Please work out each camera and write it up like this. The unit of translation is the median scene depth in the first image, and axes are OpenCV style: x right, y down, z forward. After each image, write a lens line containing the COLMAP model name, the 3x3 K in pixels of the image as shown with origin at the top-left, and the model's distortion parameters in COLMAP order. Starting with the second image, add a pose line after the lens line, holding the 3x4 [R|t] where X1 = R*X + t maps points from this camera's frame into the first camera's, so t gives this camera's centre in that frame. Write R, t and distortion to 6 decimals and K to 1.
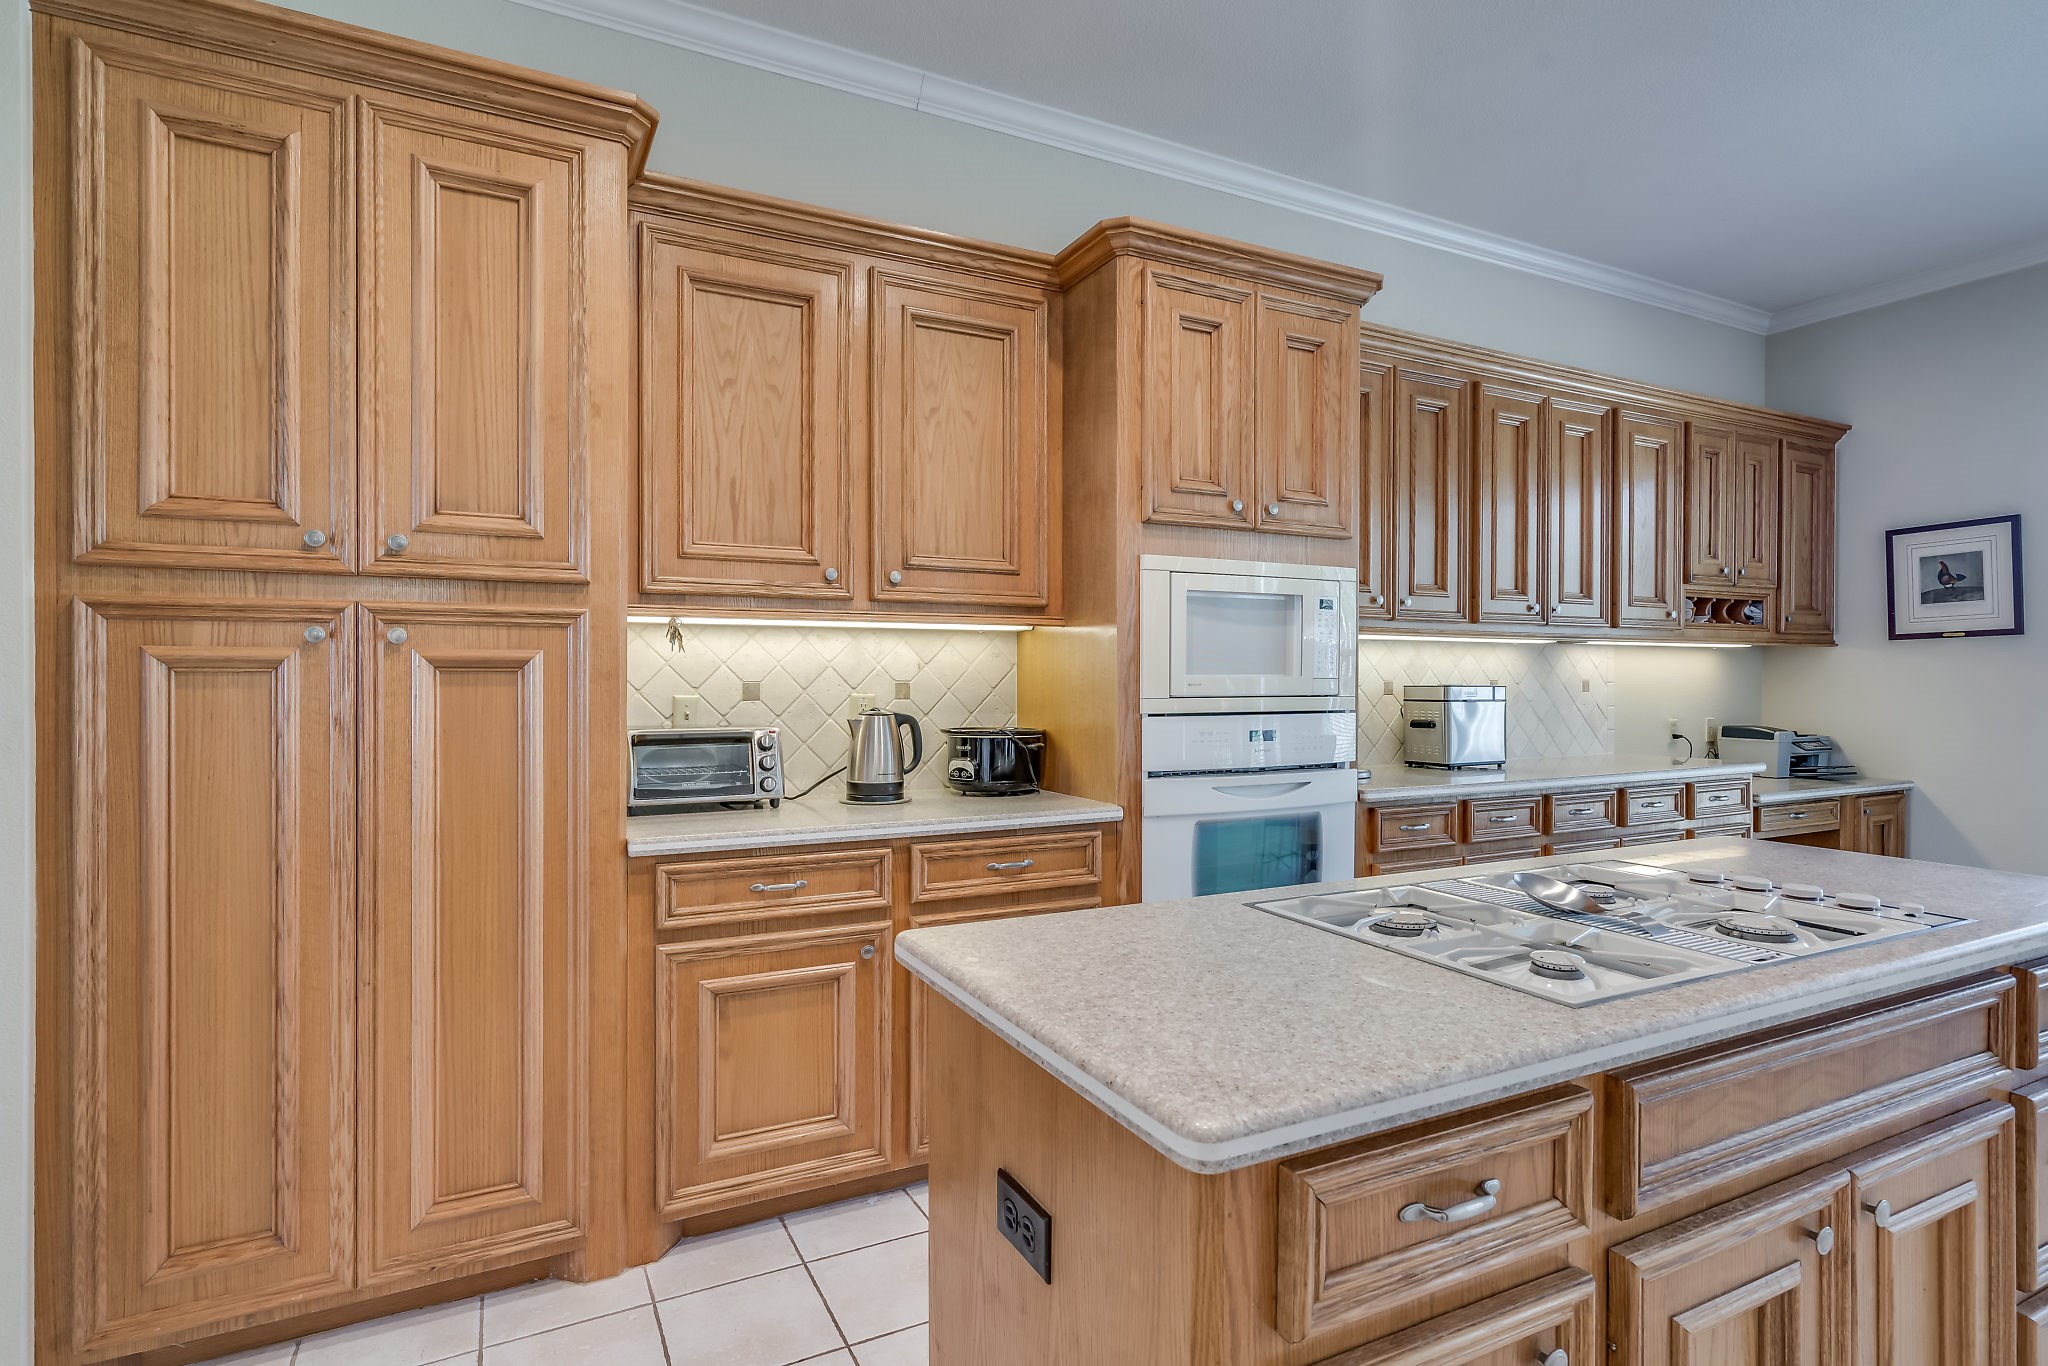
lens RADIAL K [[1009.4, 0, 1012.0], [0, 1009.4, 675.8], [0, 0, 1]] dist [-0.003266, 0.001181]
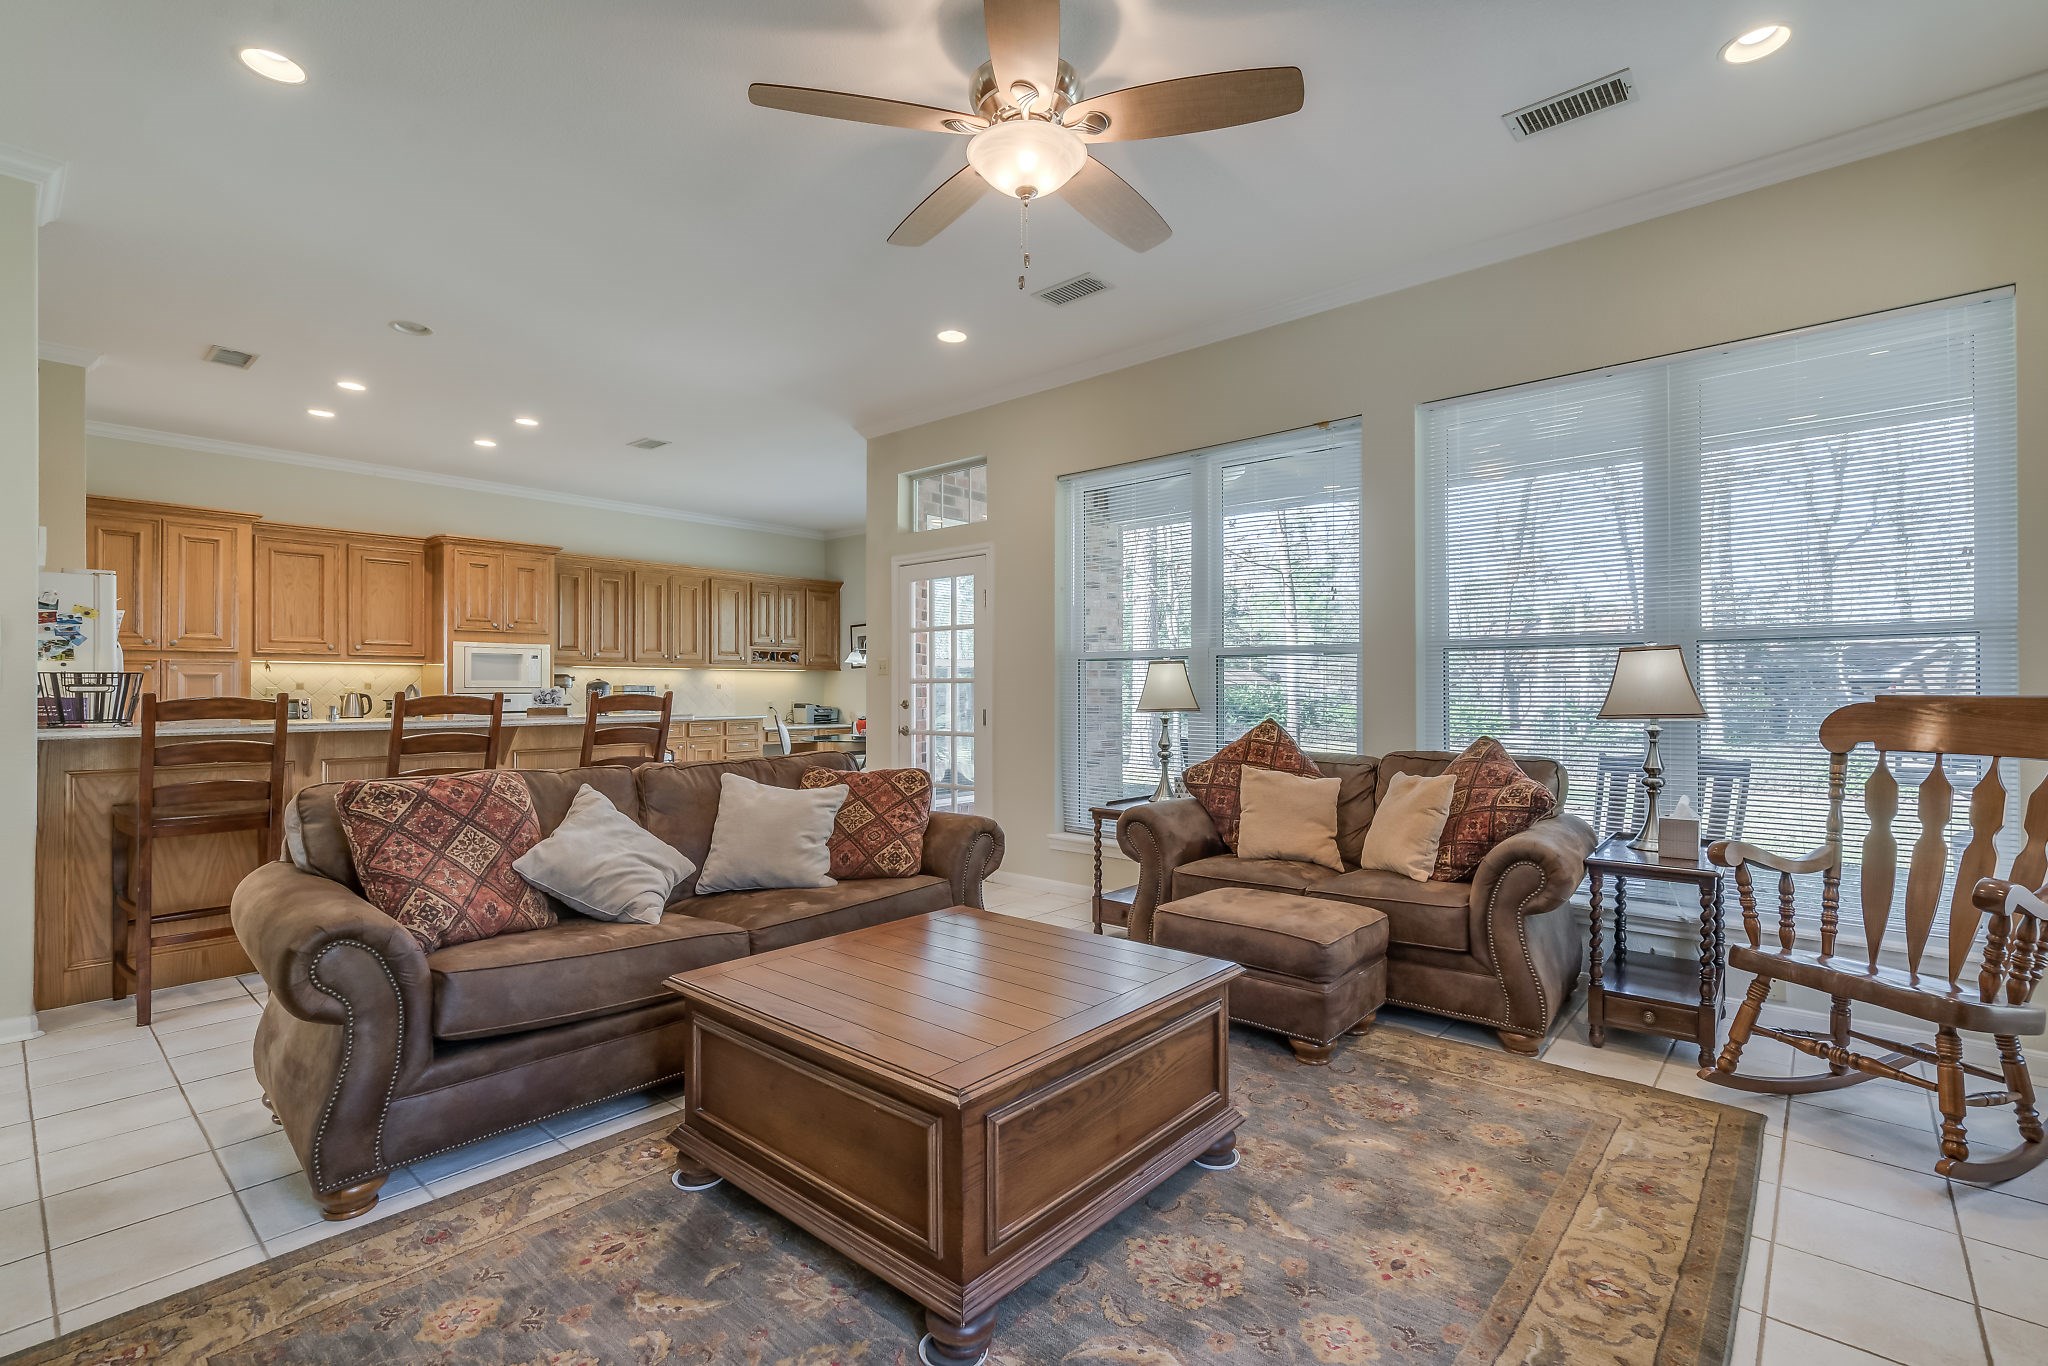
lens RADIAL K [[939.9, 0, 1025.7], [0, 939.9, 685.3], [0, 0, 1]] dist [0.003428, 0.000486]
pose [[0.928225, -0.000318, 0.372020, 0.441639], [0.001888, 0.999991, -0.003858, 0.018683], [-0.372016, 0.004284, 0.928217, -1.503939]]
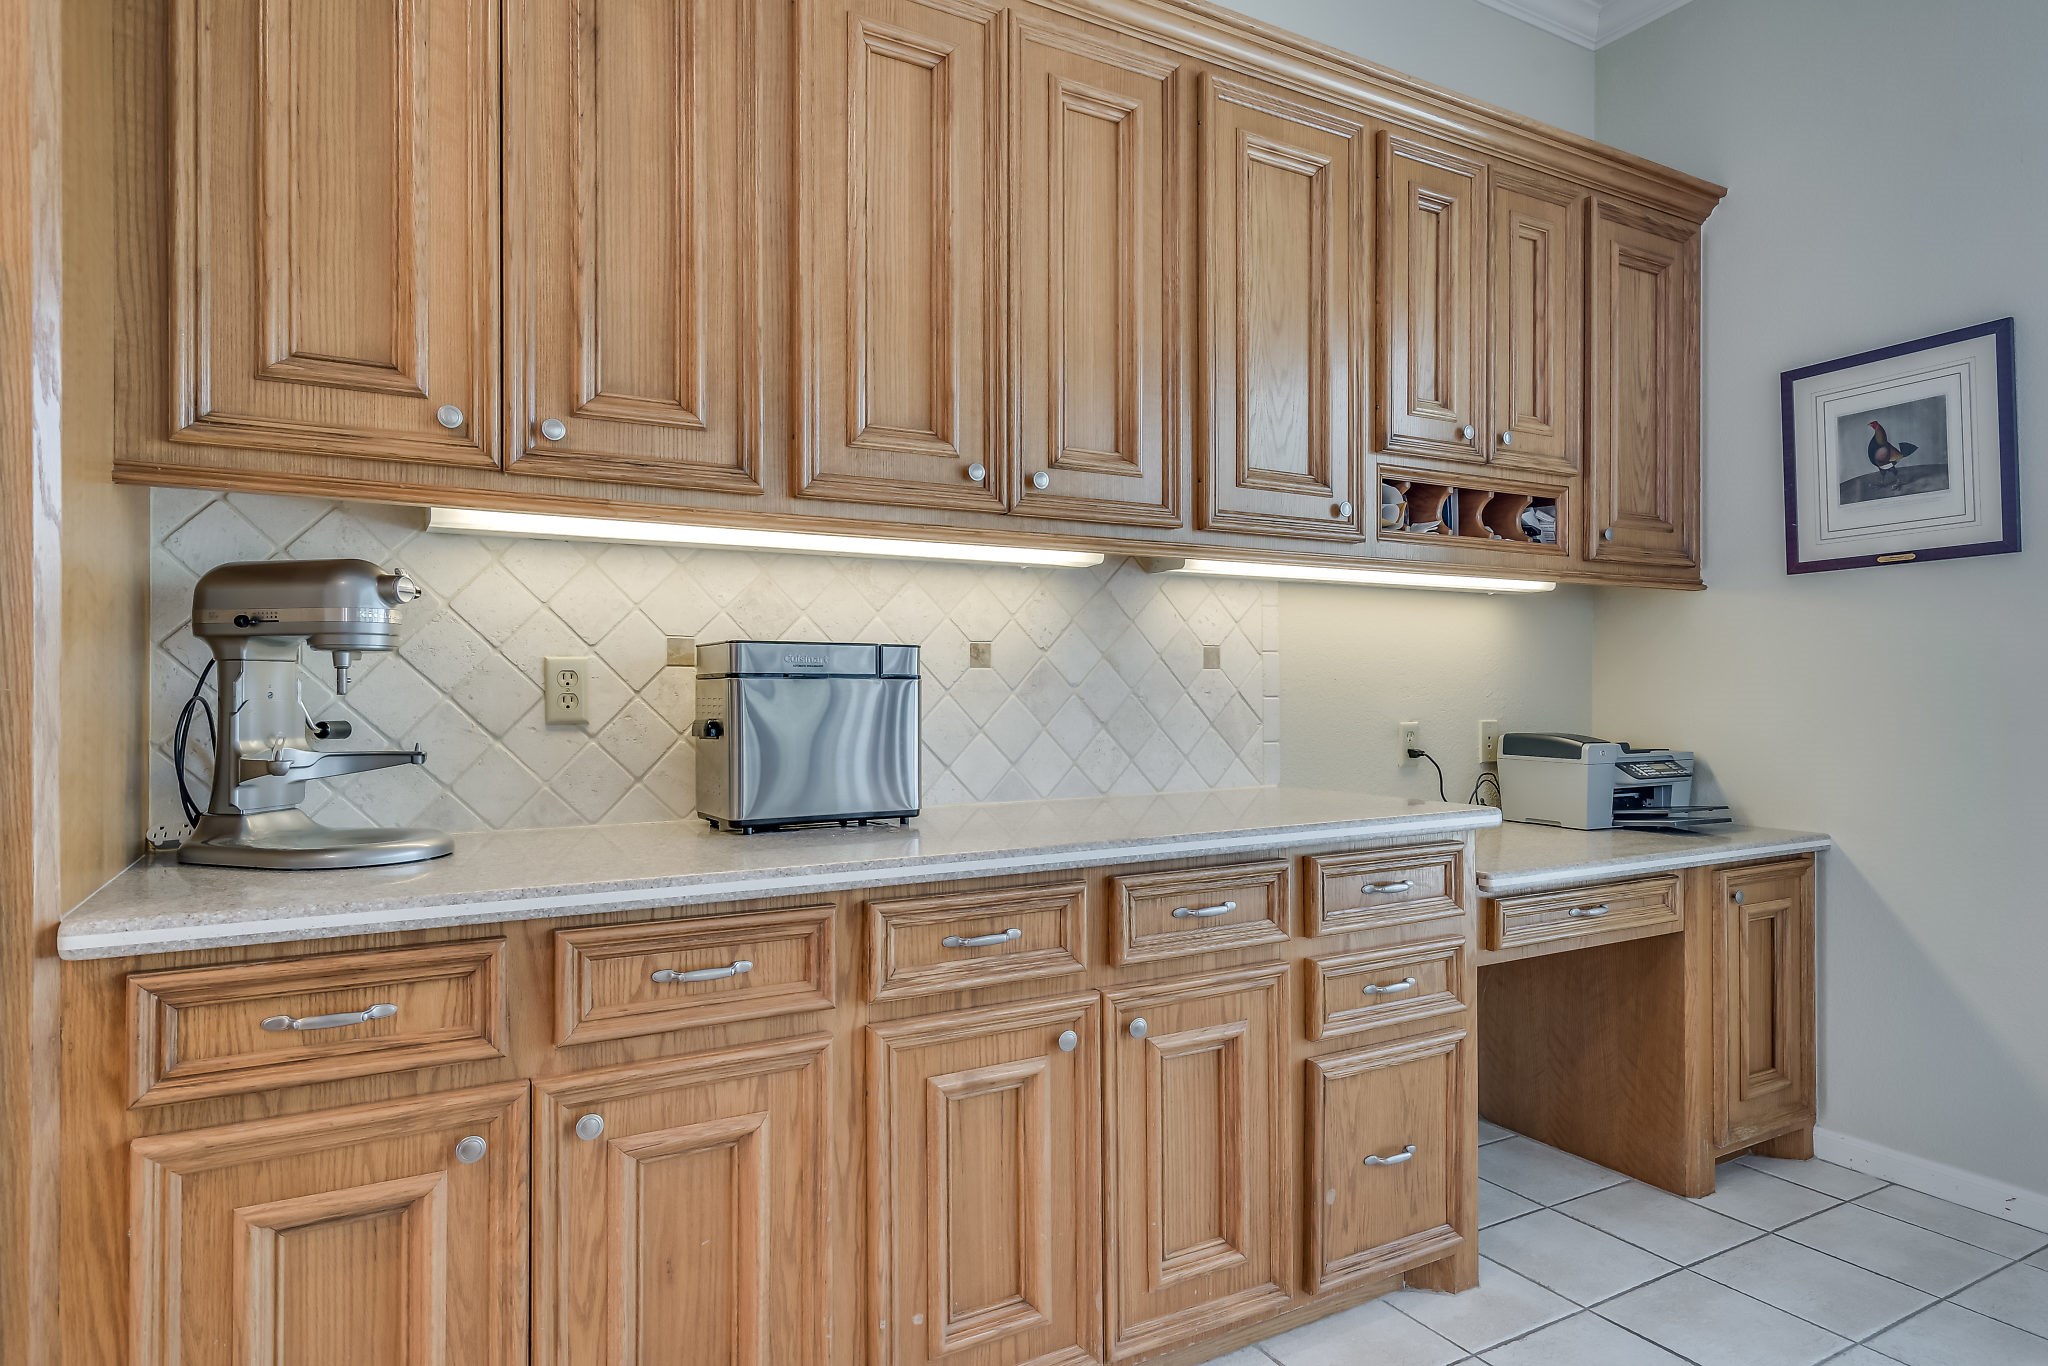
lens RADIAL K [[1150.0, 0, 1030.2], [0, 1150.0, 681.9], [0, 0, 1]] dist [0.007499, 0.000221]
pose [[0.998529, -0.002651, 0.054152, 0.476276], [0.002932, 0.999983, -0.005114, 0.027250], [-0.054138, 0.005265, 0.998520, 0.446183]]
